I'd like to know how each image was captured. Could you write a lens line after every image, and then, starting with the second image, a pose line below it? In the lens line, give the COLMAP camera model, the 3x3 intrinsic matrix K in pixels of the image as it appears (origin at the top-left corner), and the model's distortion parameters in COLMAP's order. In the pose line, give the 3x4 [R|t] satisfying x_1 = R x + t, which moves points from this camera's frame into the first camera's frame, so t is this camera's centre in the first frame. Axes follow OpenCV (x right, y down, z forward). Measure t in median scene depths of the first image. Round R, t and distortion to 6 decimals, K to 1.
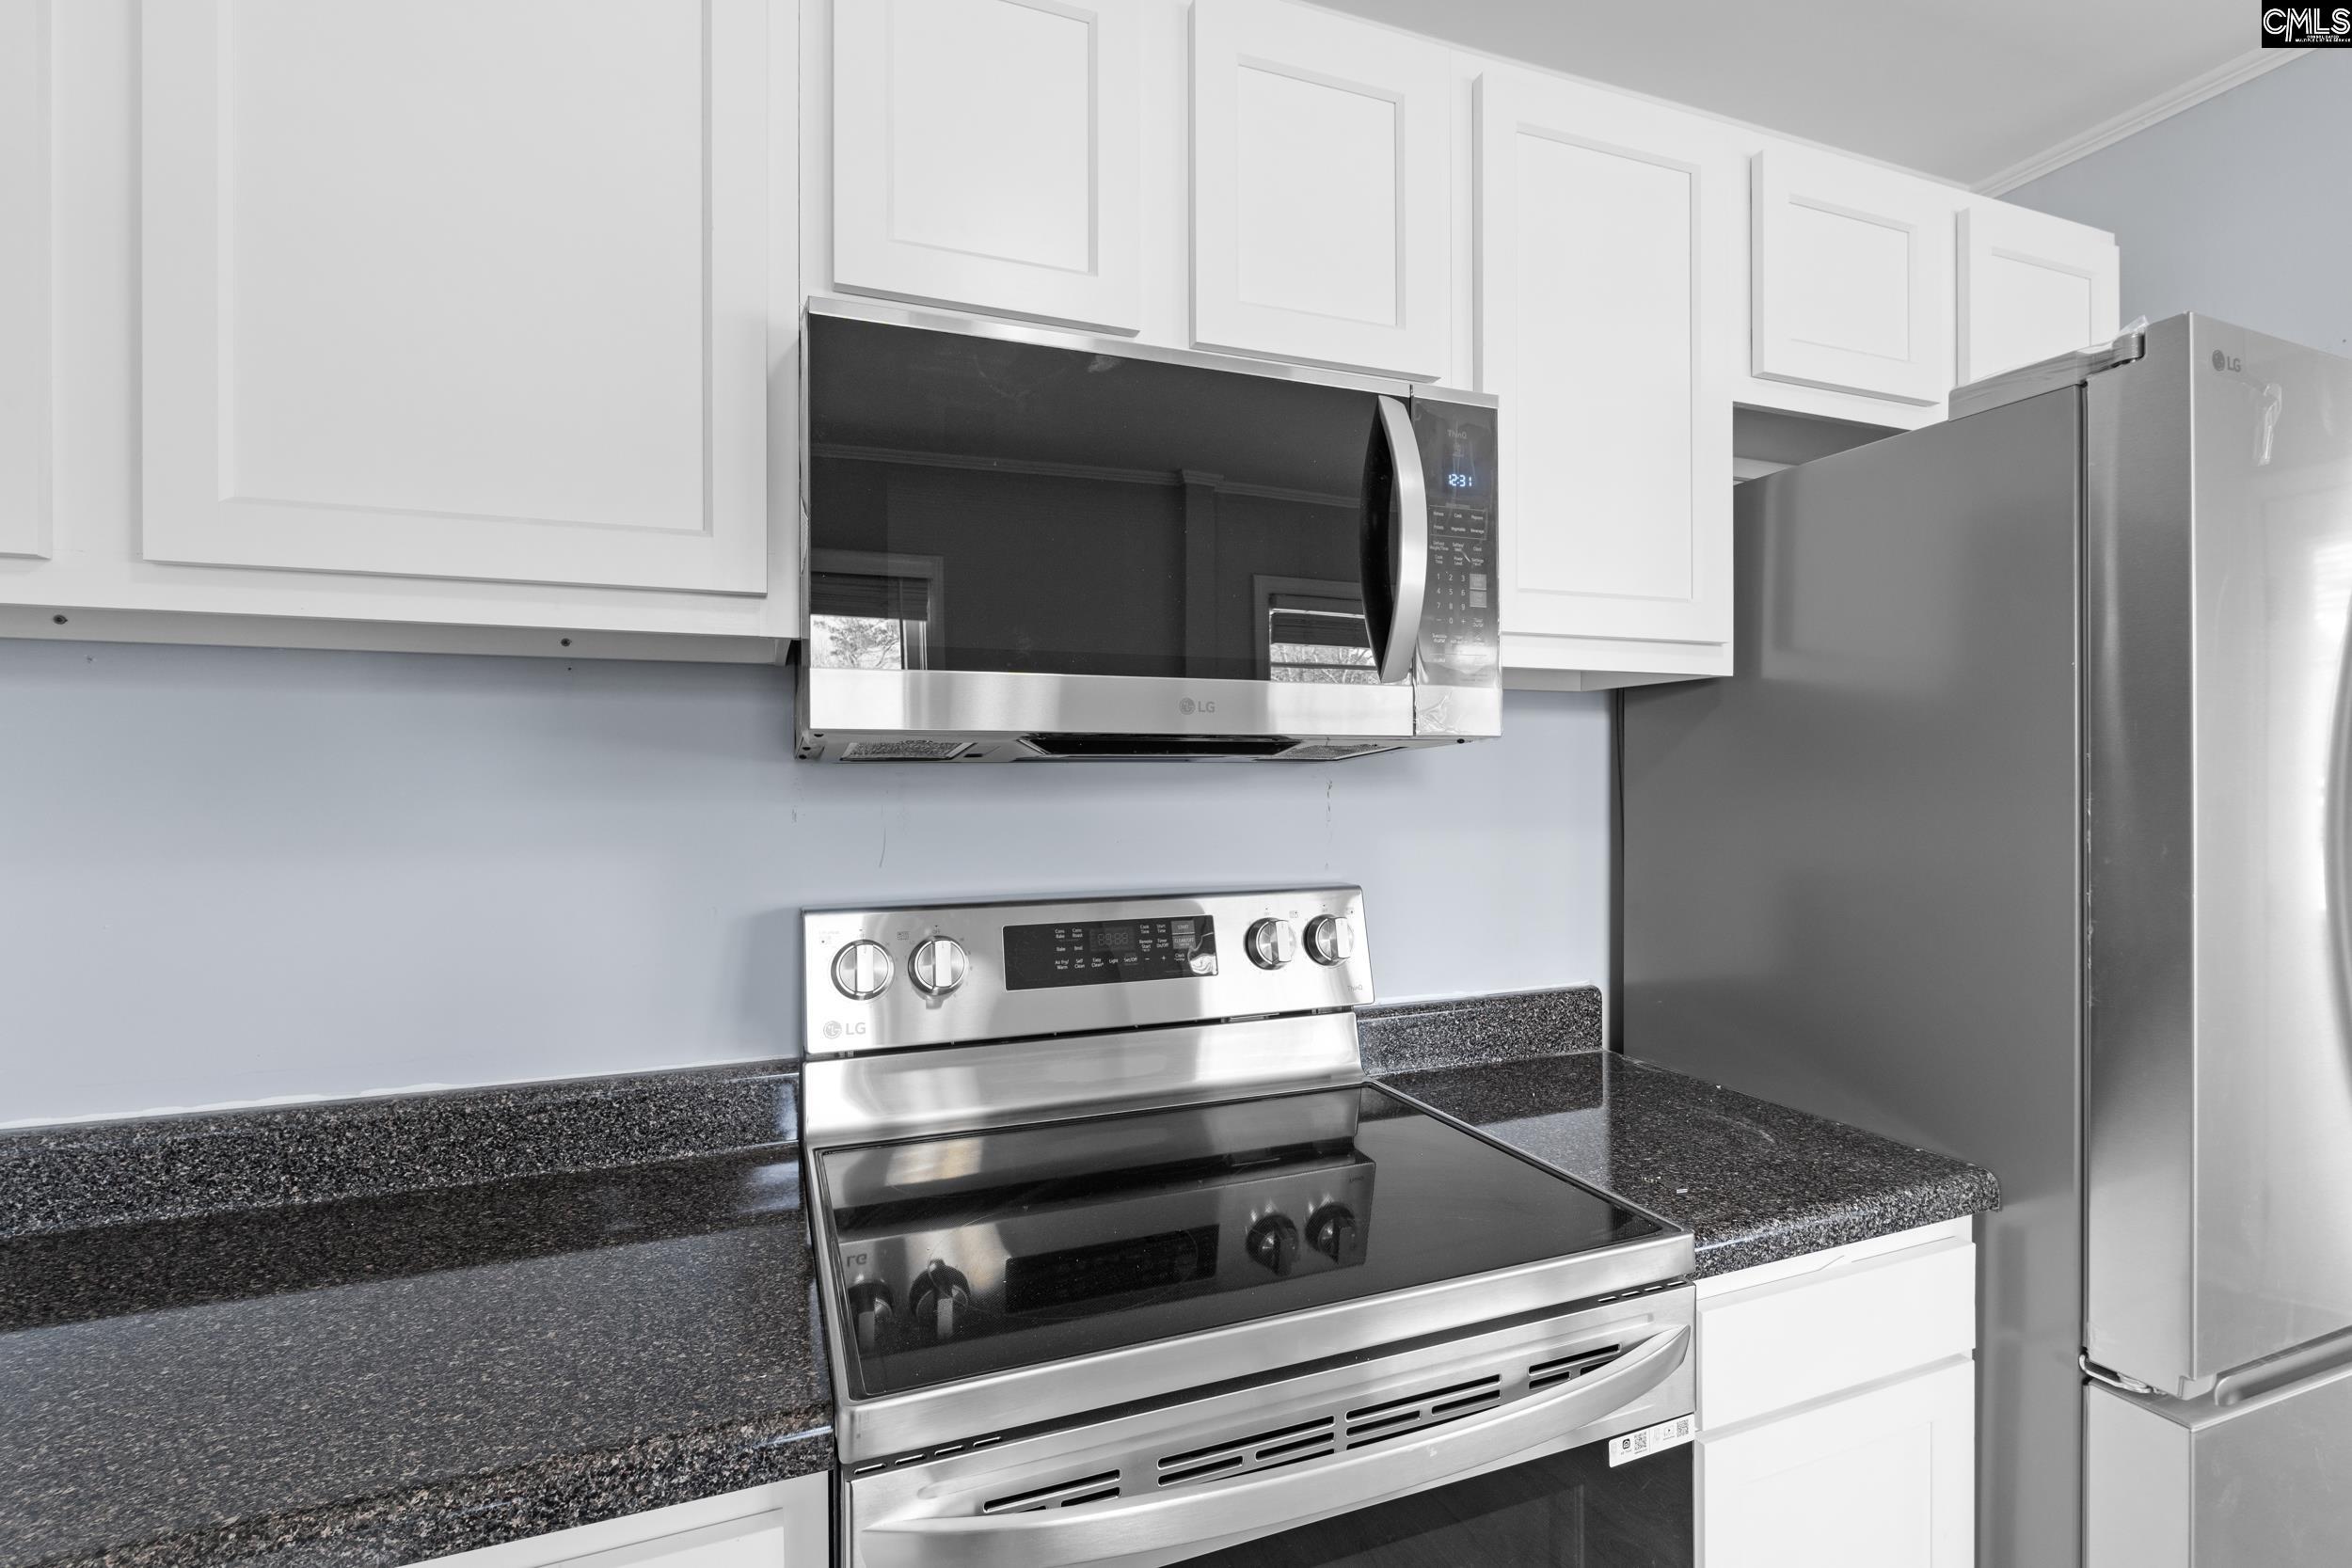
lens RADIAL K [[1083.7, 0, 1178.3], [0, 1083.7, 771.6], [0, 0, 1]] dist [-0.005335, -0.000641]
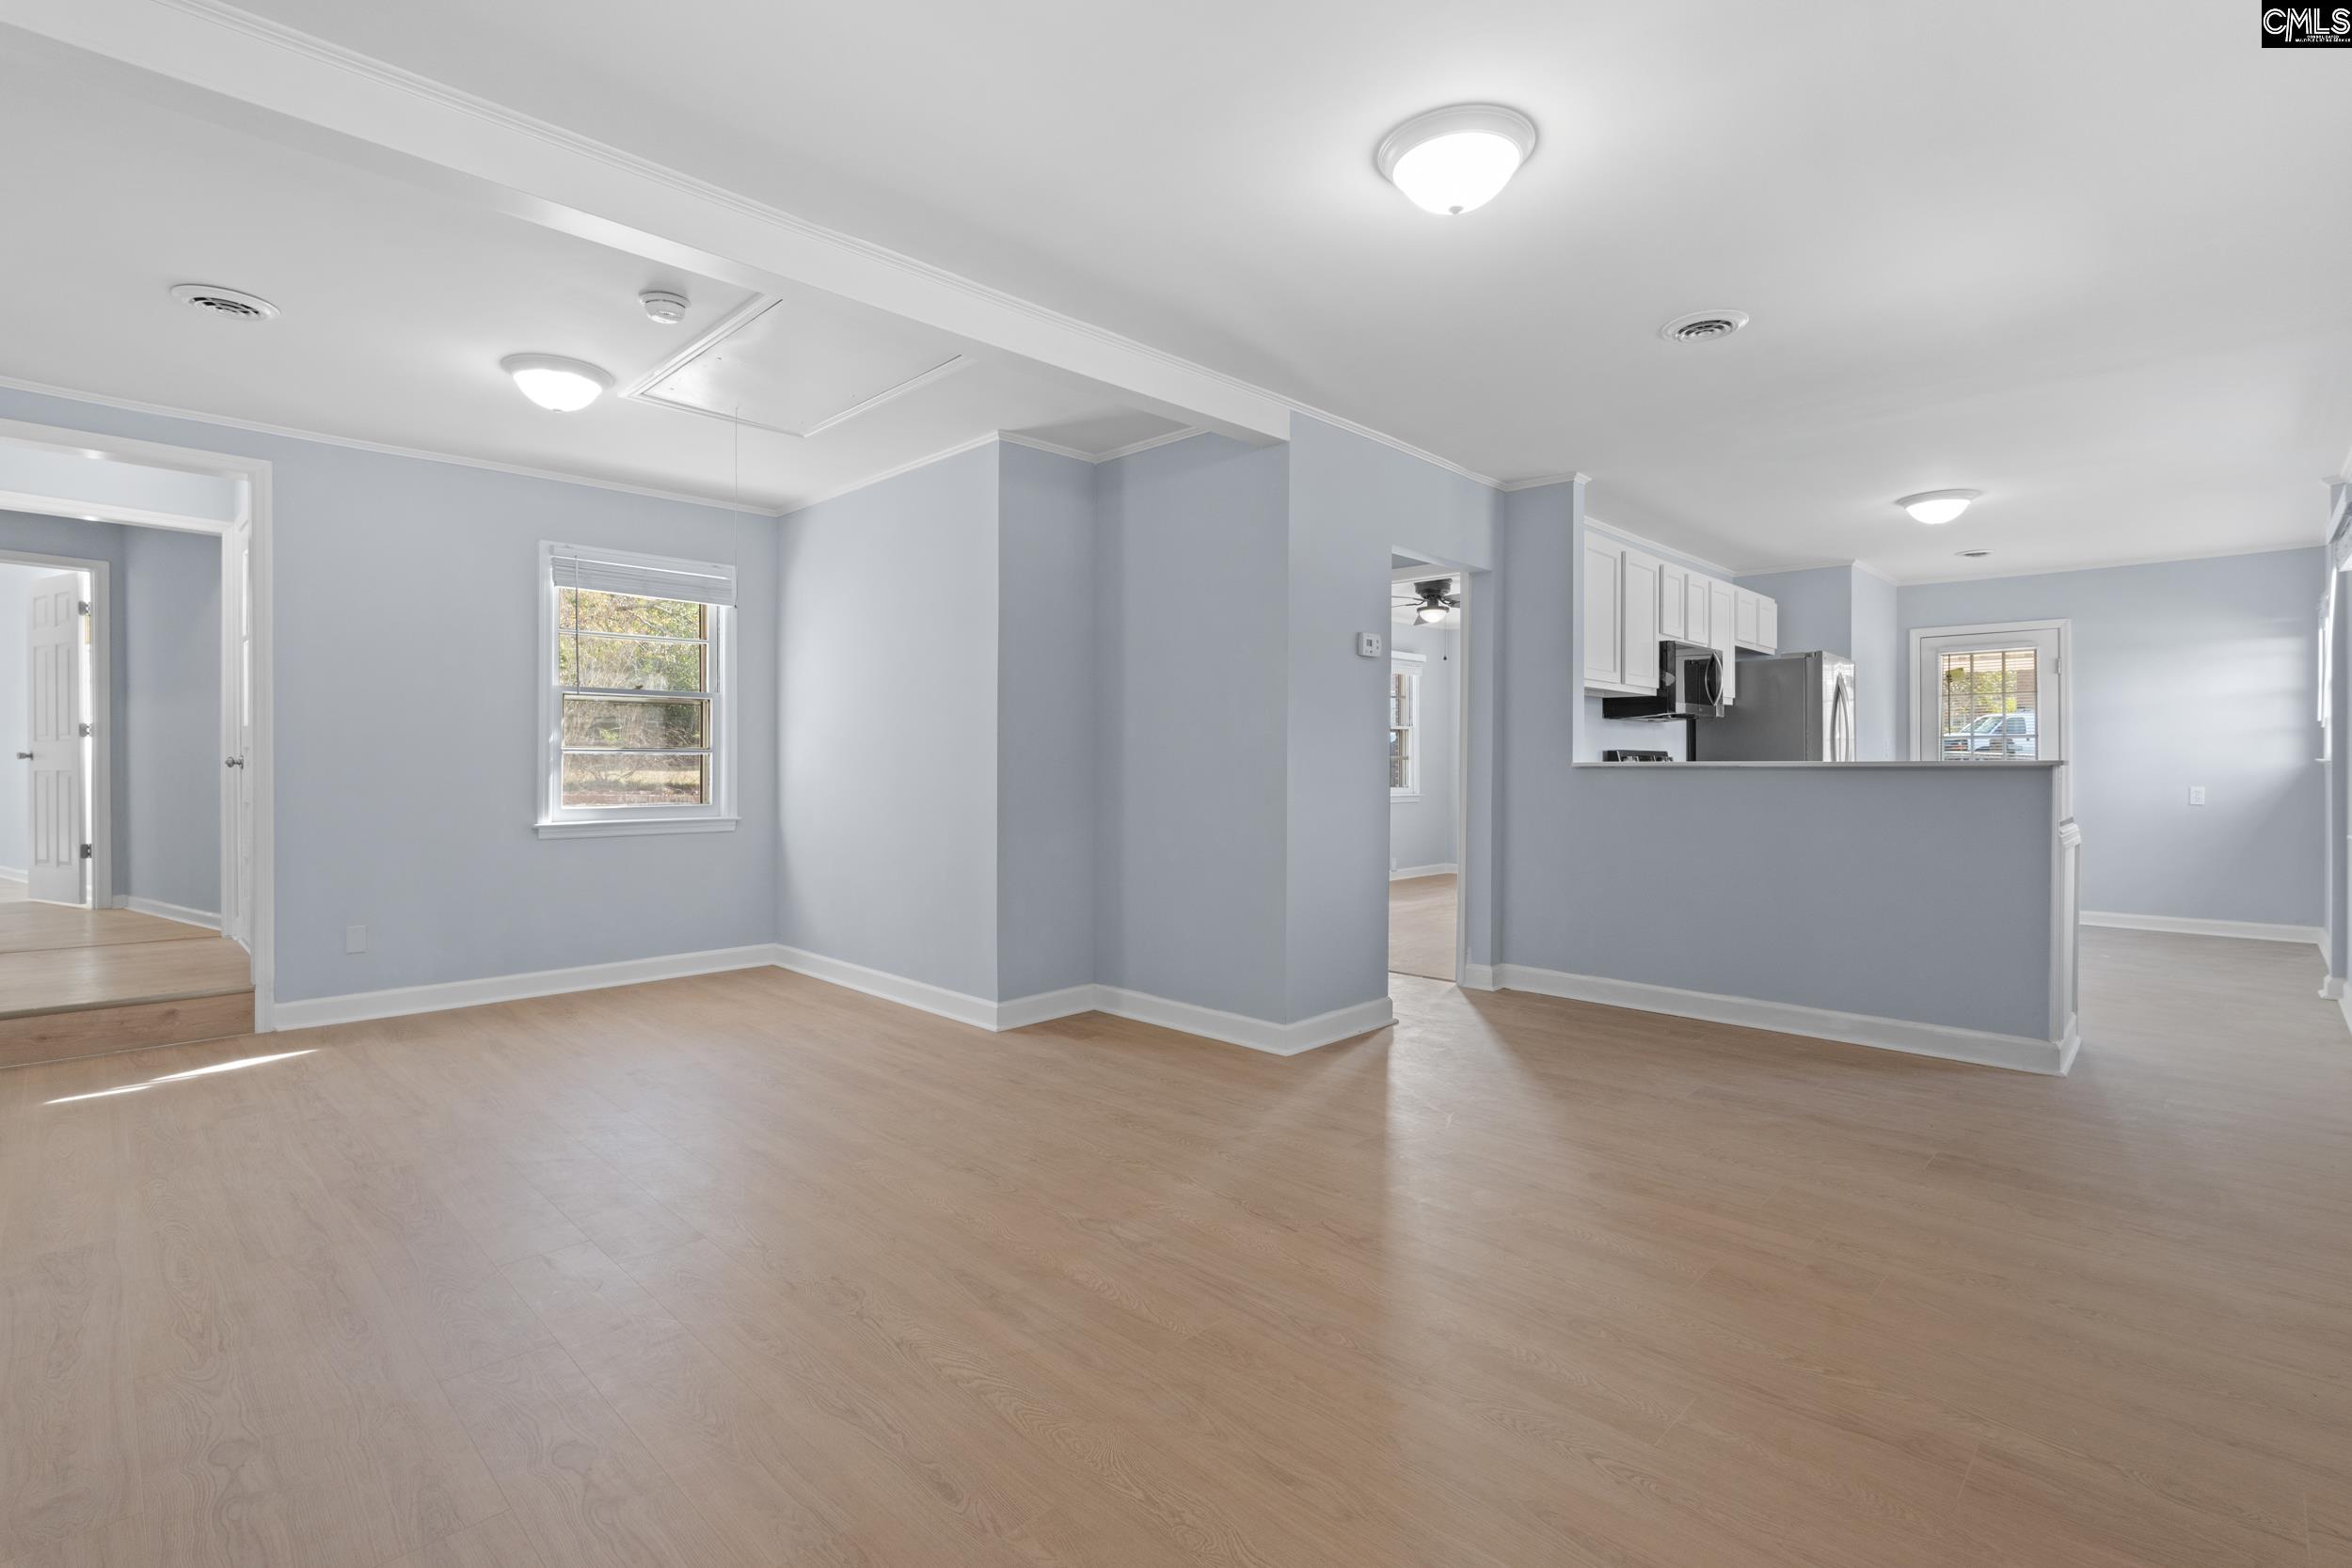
lens RADIAL K [[1083.7, 0, 1178.3], [0, 1083.7, 771.6], [0, 0, 1]] dist [-0.005335, -0.000641]
pose [[0.909667, 0.001163, 0.415336, -4.480726], [-0.003127, 0.999987, 0.004049, 0.231013], [-0.415326, -0.004982, 0.909659, -2.782172]]
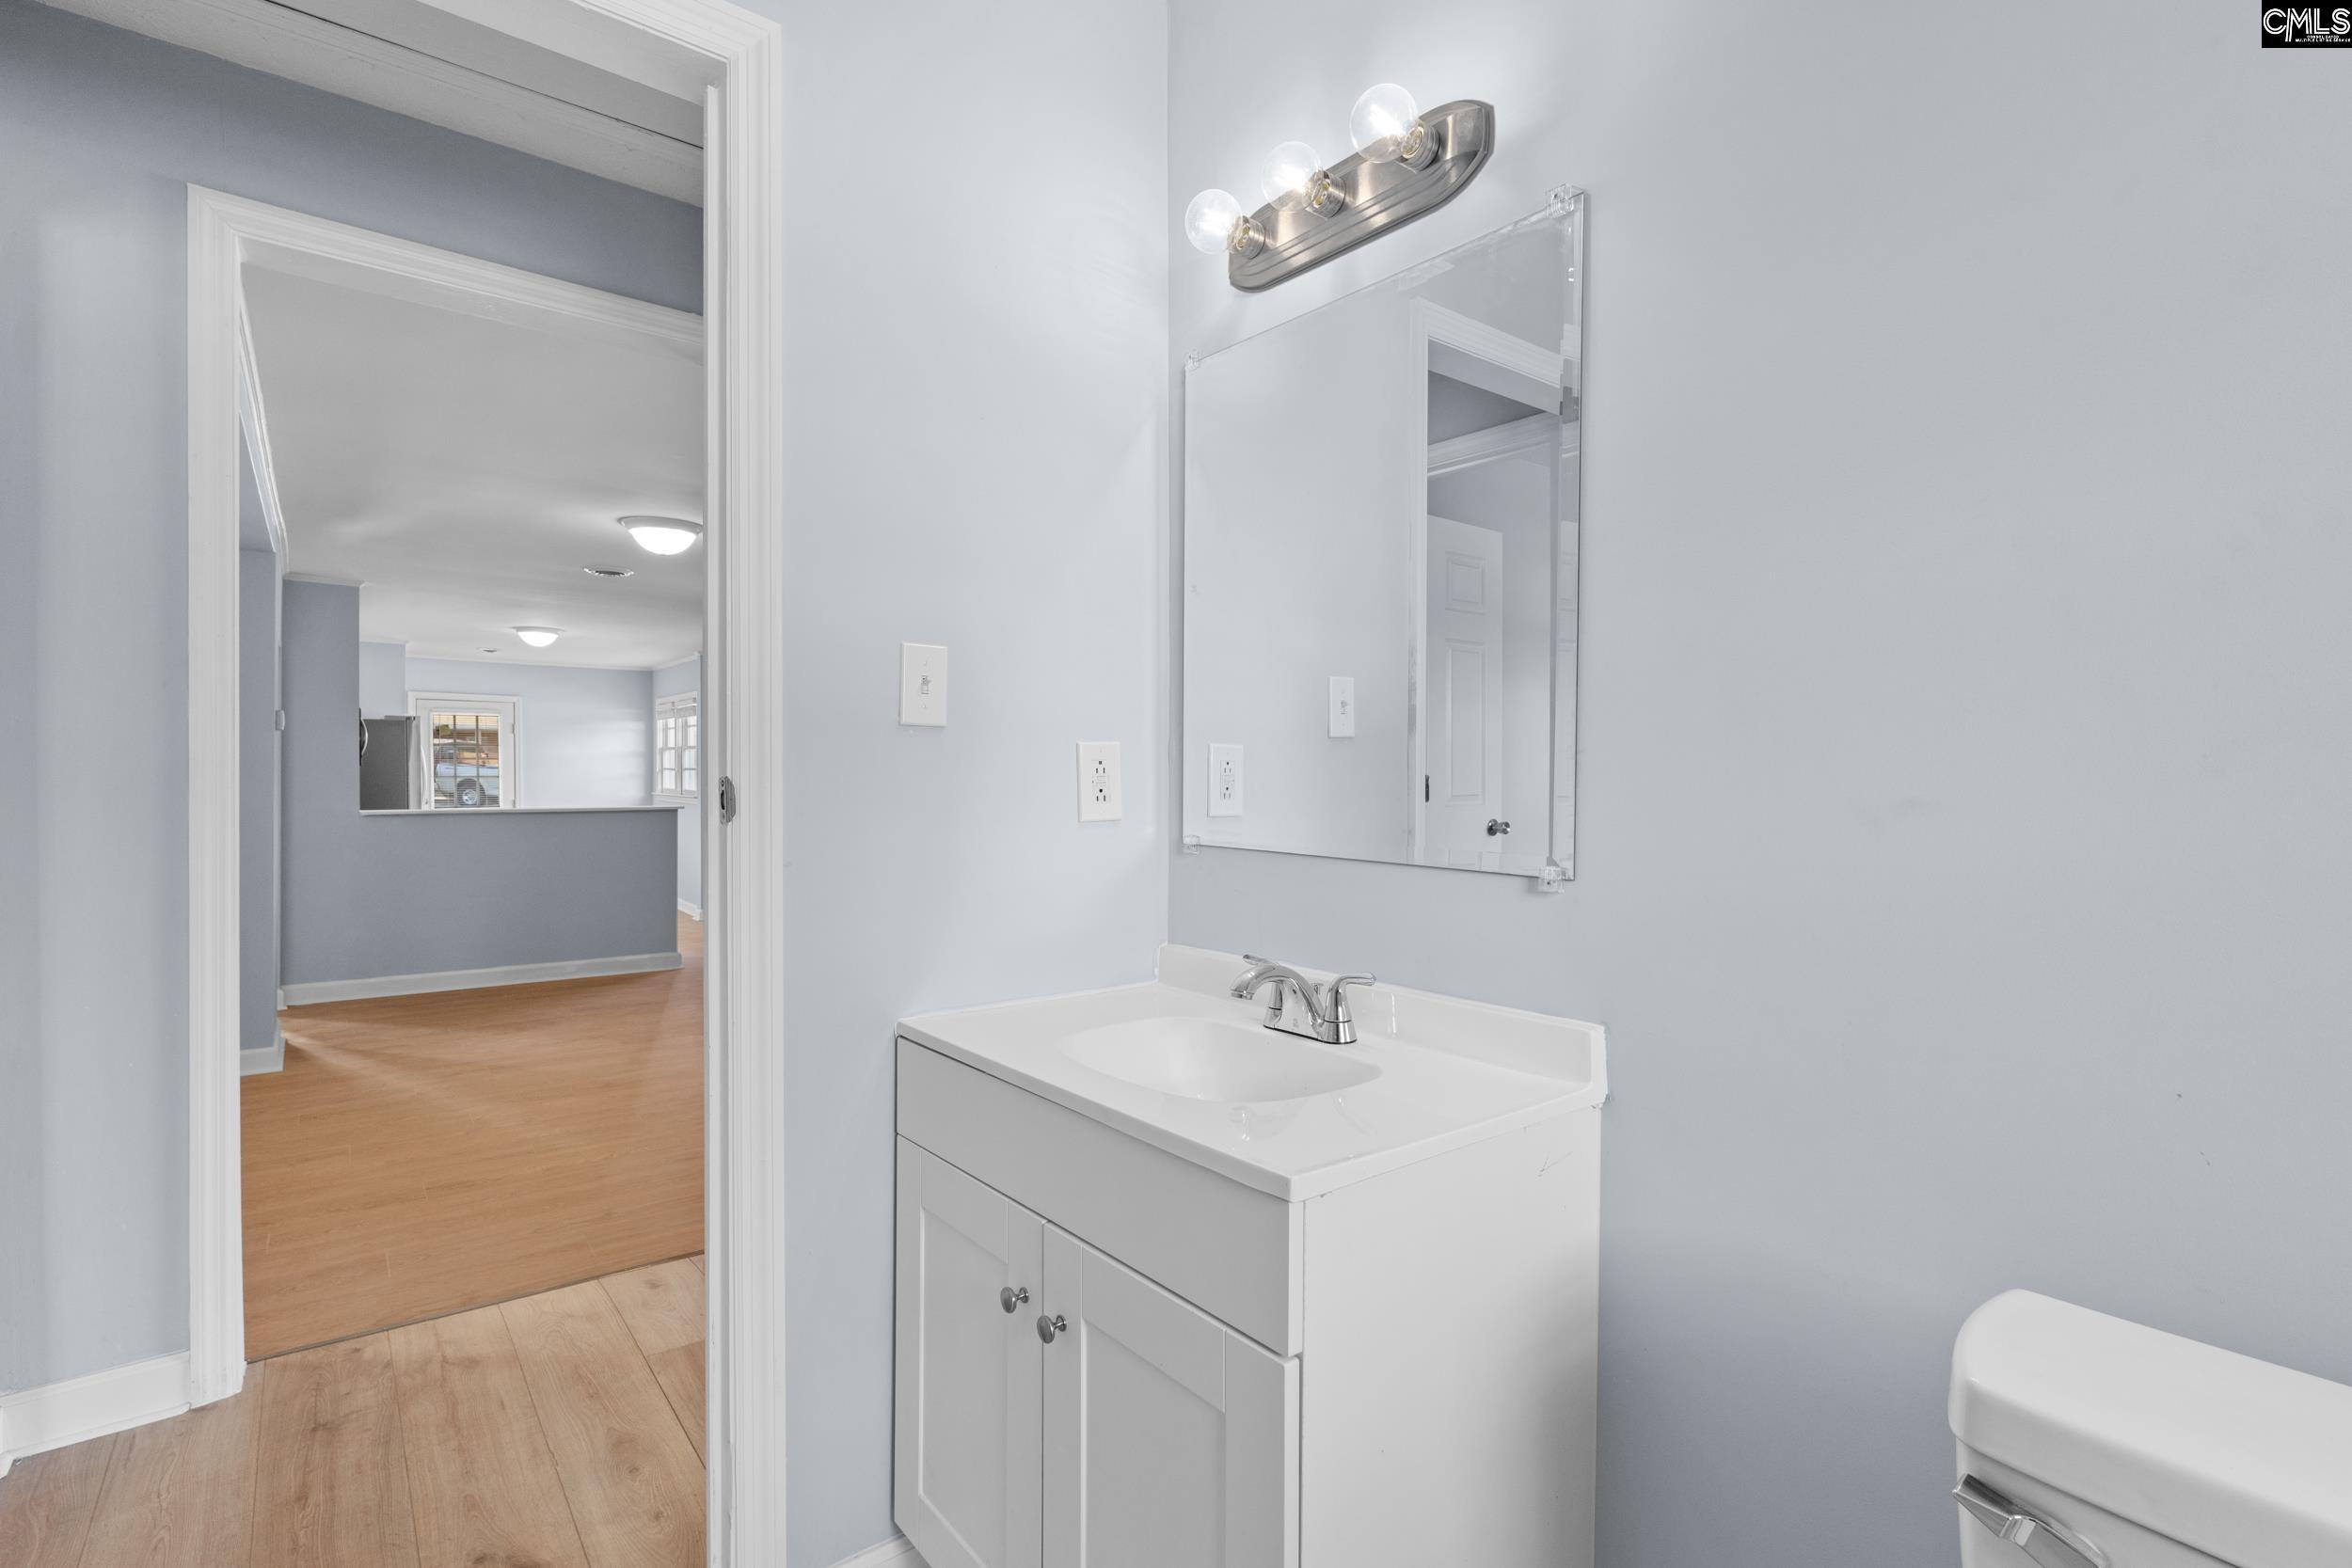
lens RADIAL K [[1083.7, 0, 1178.3], [0, 1083.7, 771.6], [0, 0, 1]] dist [-0.005335, -0.000641]
pose [[-0.296829, 0.006582, 0.954908, -7.637448], [-0.001030, 0.999973, -0.007213, 0.044239], [-0.954930, -0.003125, -0.296815, -1.821107]]
